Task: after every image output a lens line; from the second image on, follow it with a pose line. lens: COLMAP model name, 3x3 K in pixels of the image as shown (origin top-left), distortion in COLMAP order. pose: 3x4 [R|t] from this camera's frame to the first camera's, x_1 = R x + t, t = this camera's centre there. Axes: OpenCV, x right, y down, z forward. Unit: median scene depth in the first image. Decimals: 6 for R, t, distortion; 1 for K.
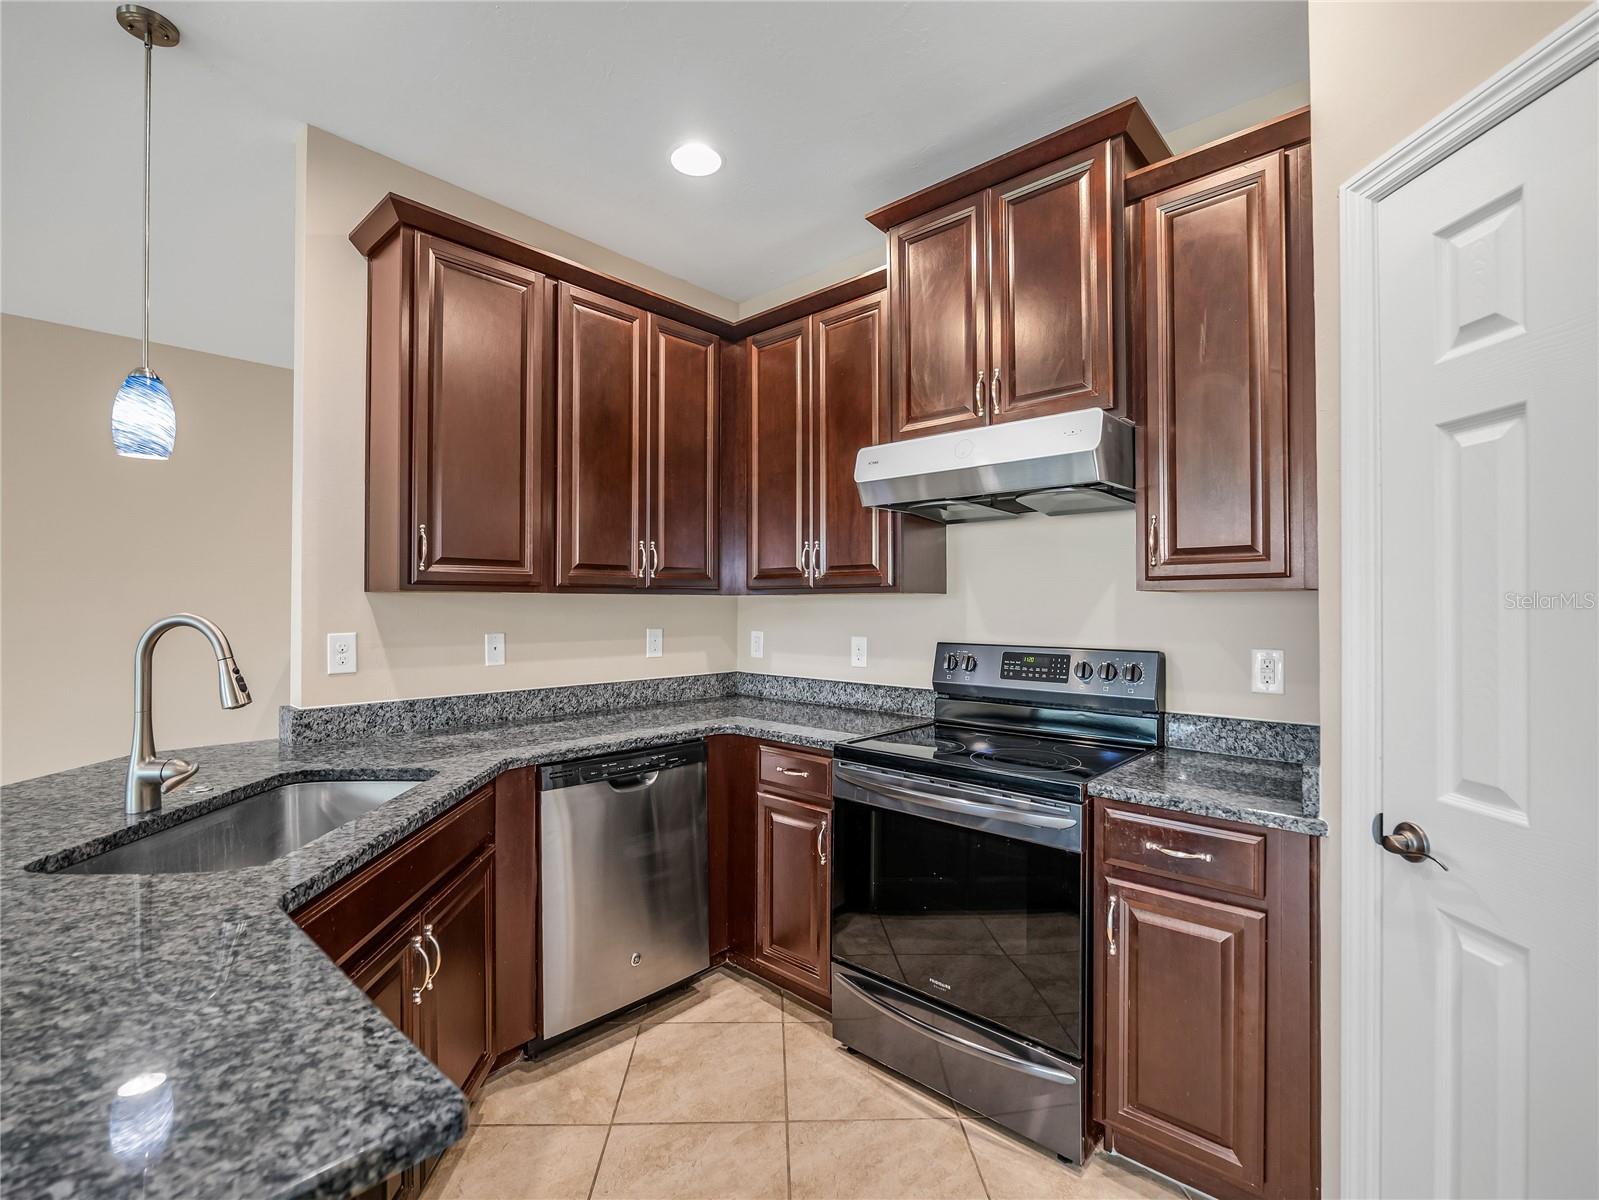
lens RADIAL K [[740.9, 0, 807.1], [0, 740.9, 595.9], [0, 0, 1]] dist [-0.001273, -0.000098]
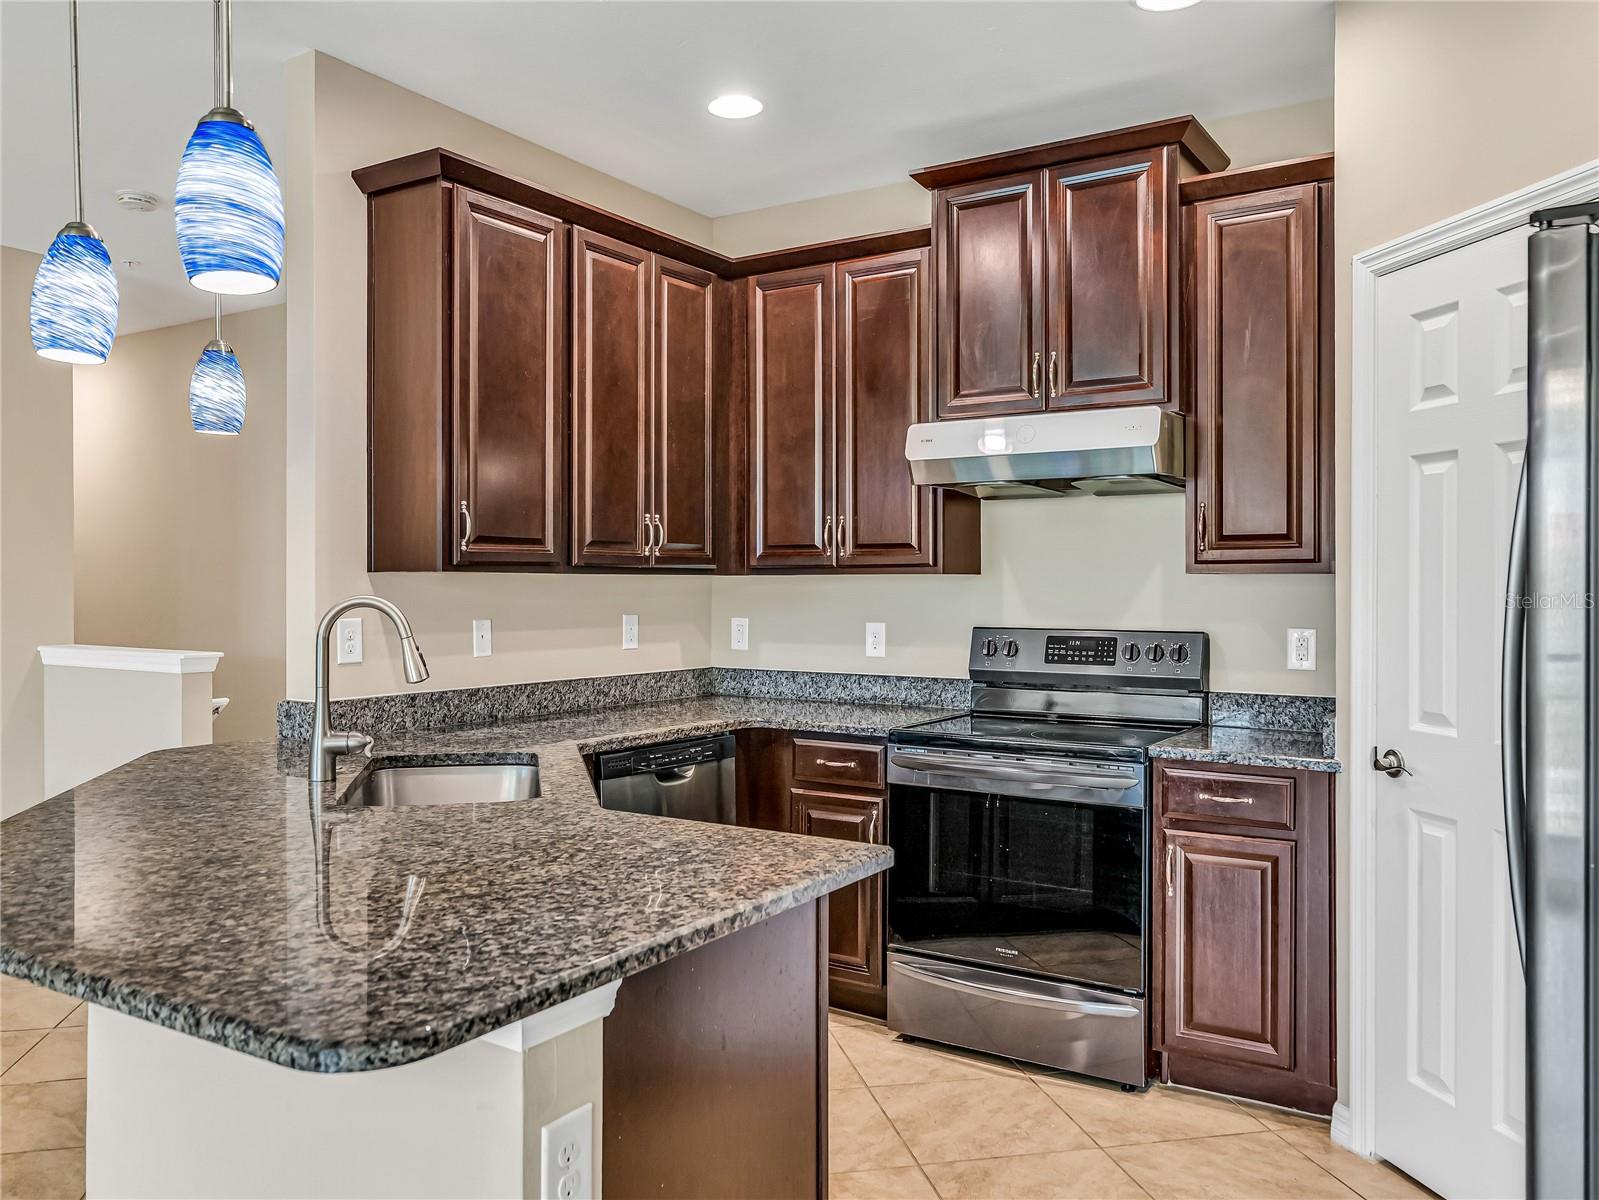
lens RADIAL K [[1227.2, 0, 795.8], [0, 1227.2, 583.6], [0, 0, 1]] dist [0.029615, 0.000746]
pose [[0.988796, -0.000032, 0.149270, -0.330848], [-0.001594, 0.999941, 0.010773, -0.009532], [-0.149262, -0.010890, 0.988738, -0.587787]]
